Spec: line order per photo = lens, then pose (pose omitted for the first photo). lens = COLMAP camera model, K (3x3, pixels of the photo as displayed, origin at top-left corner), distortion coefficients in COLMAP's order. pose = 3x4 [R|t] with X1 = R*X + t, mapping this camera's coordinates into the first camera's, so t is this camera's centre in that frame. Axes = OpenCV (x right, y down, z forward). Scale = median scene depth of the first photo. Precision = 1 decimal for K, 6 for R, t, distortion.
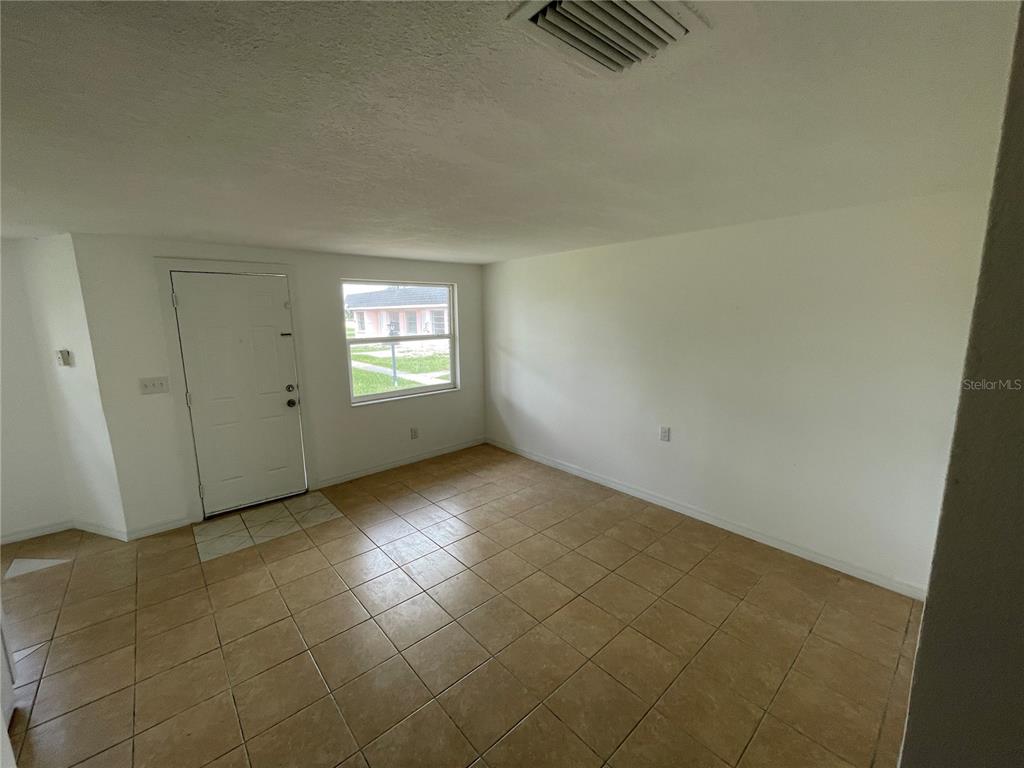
lens RADIAL K [[414.9, 0, 509.9], [0, 414.9, 383.7], [0, 0, 1]] dist [-0.004834, -0.000990]
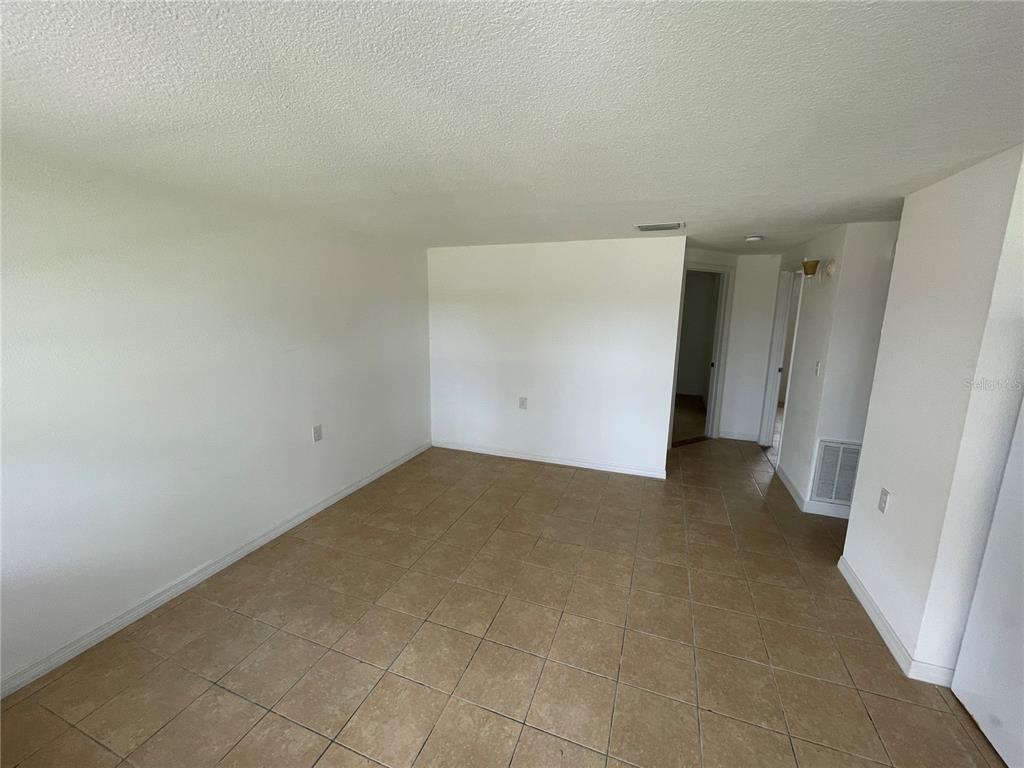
lens RADIAL K [[414.9, 0, 510.2], [0, 414.9, 382.4], [0, 0, 1]] dist [-0.004834, -0.000990]
pose [[-0.470031, -0.159863, 0.868052, -0.646601], [0.142688, 0.956764, 0.253462, -0.170789], [-0.871040, 0.242996, -0.426898, 1.025310]]
